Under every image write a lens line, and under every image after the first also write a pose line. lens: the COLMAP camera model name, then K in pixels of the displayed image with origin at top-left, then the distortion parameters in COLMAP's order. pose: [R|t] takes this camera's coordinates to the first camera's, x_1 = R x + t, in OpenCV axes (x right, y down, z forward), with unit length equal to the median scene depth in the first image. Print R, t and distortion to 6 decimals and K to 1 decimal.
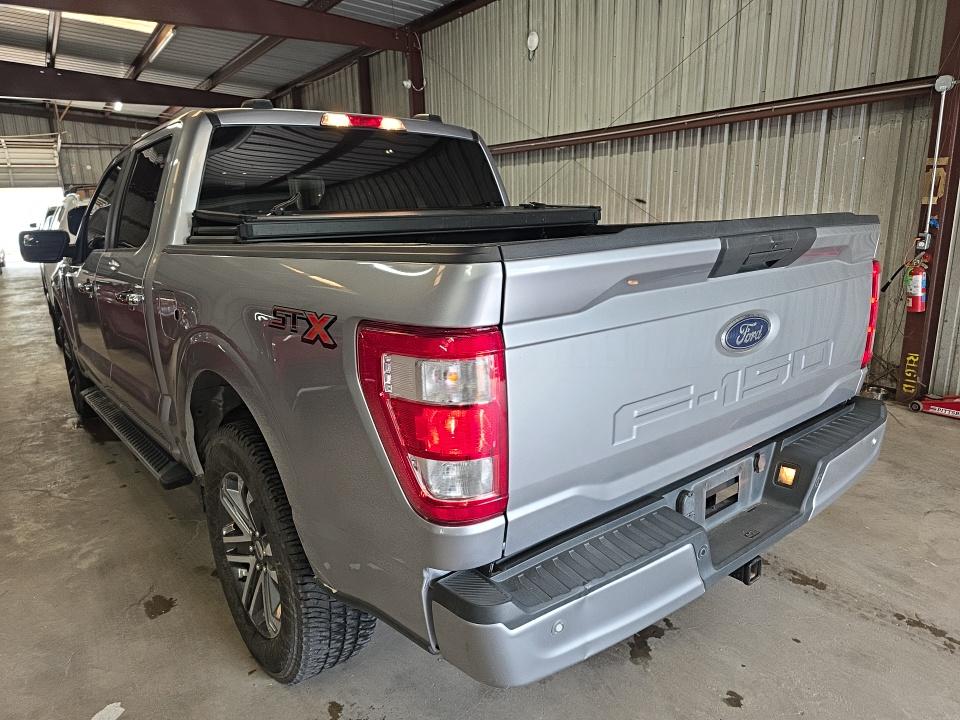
lens RADIAL K [[648.4, 0, 480.0], [0, 648.4, 360.0], [0, 0, 1]] dist [0.037653, -0.000588]
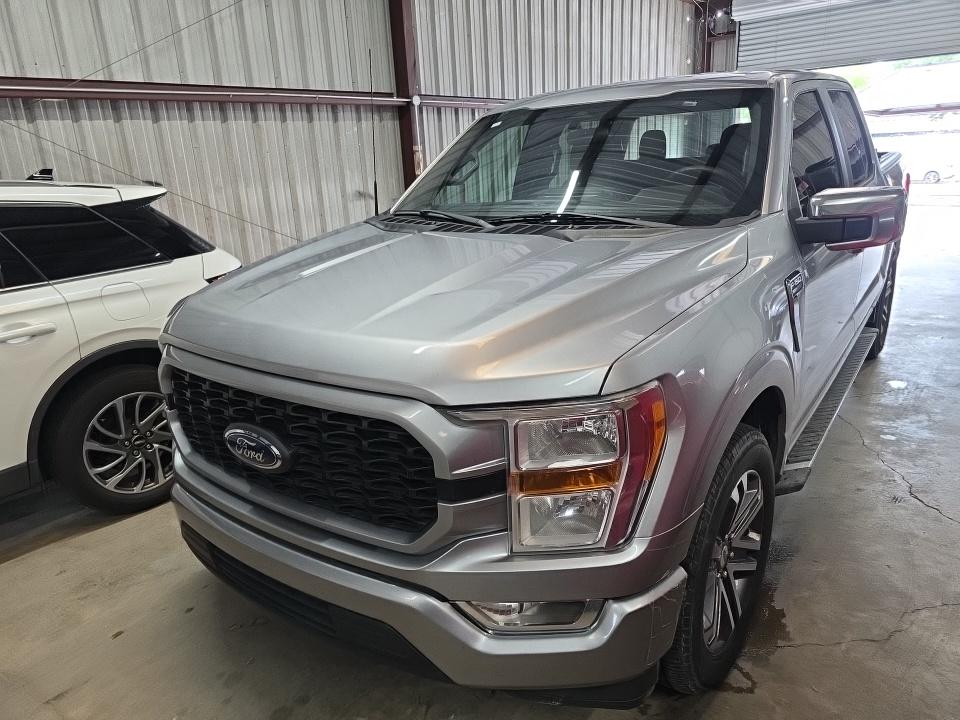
lens RADIAL K [[653.4, 0, 475.2], [0, 653.4, 363.3], [0, 0, 1]] dist [0.002855, -0.003870]
pose [[-0.250861, -0.248425, 0.935603, -0.759653], [0.286129, 0.904294, 0.316831, -0.213197], [-0.924770, 0.347184, -0.155770, 0.966619]]
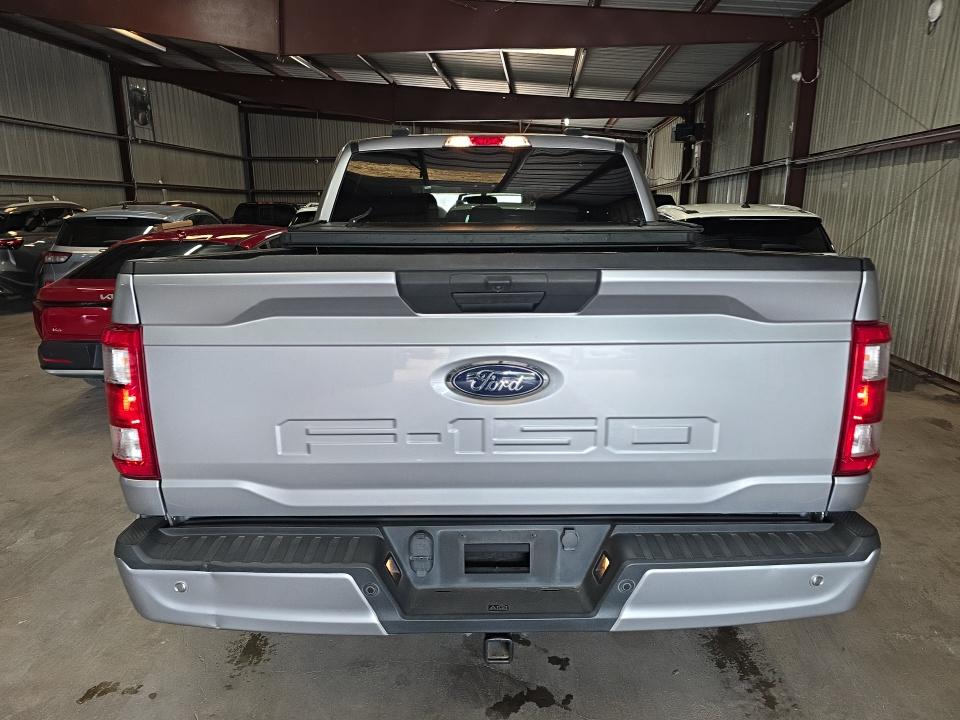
lens RADIAL K [[653.4, 0, 475.2], [0, 653.4, 363.3], [0, 0, 1]] dist [0.002855, -0.003870]
pose [[0.777657, 0.159379, -0.608152, 0.250604], [-0.157756, 0.985853, 0.056638, -0.029843], [0.608575, 0.051894, 0.791798, 0.075106]]
